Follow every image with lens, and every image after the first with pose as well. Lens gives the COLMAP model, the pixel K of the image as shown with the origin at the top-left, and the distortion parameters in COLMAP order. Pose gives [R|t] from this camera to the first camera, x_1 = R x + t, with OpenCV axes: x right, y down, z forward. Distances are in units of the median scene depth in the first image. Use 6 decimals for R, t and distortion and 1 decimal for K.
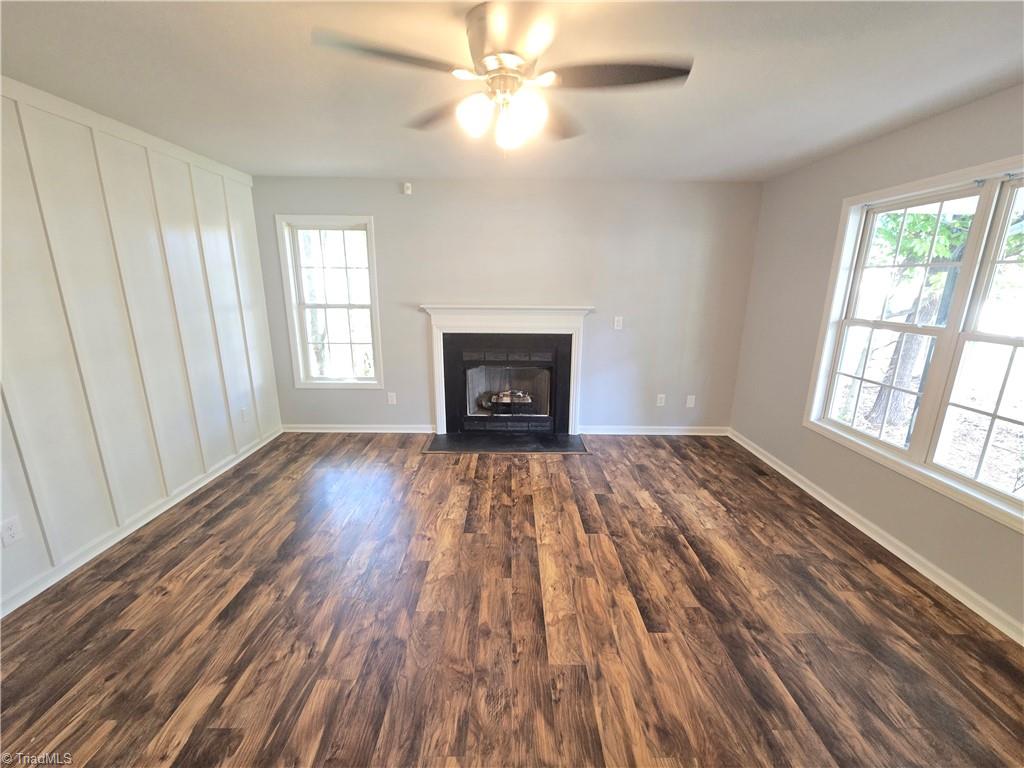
lens RADIAL K [[424.5, 0, 512.0], [0, 424.5, 384.0], [0, 0, 1]] dist [-0.001345, 0.003372]
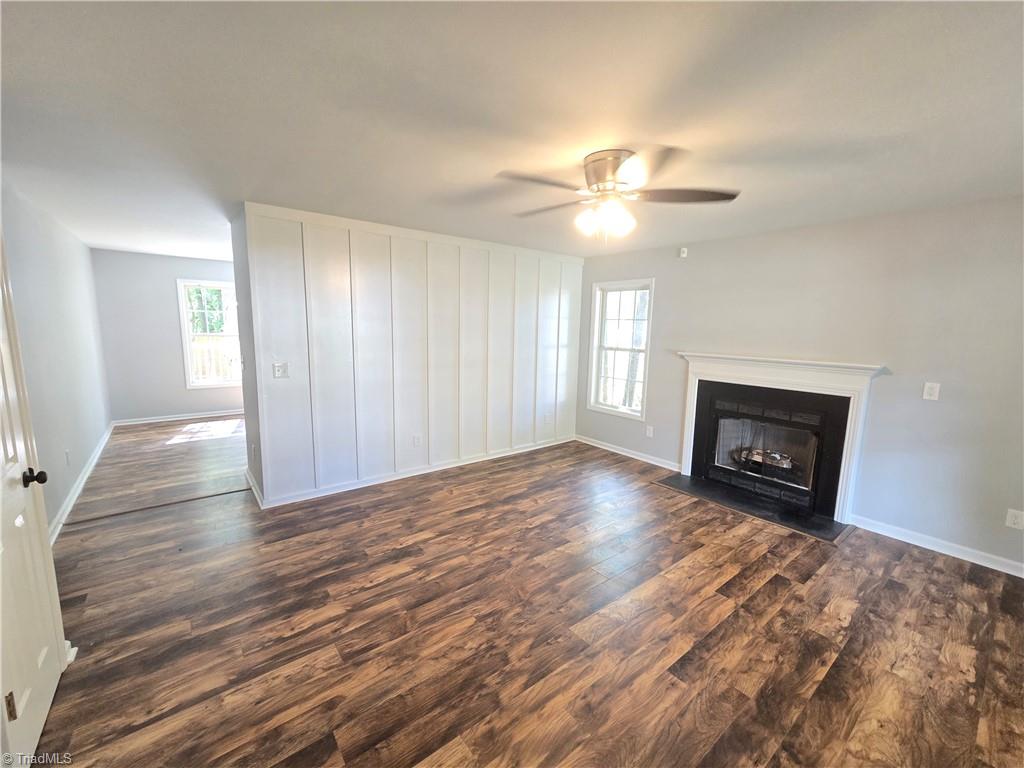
lens RADIAL K [[424.5, 0, 512.0], [0, 424.5, 384.0], [0, 0, 1]] dist [-0.001345, 0.003372]
pose [[0.615494, 0.114011, -0.779851, 0.436247], [-0.201848, 0.979284, -0.016141, 0.002384], [0.761856, 0.167346, 0.625757, -0.018737]]
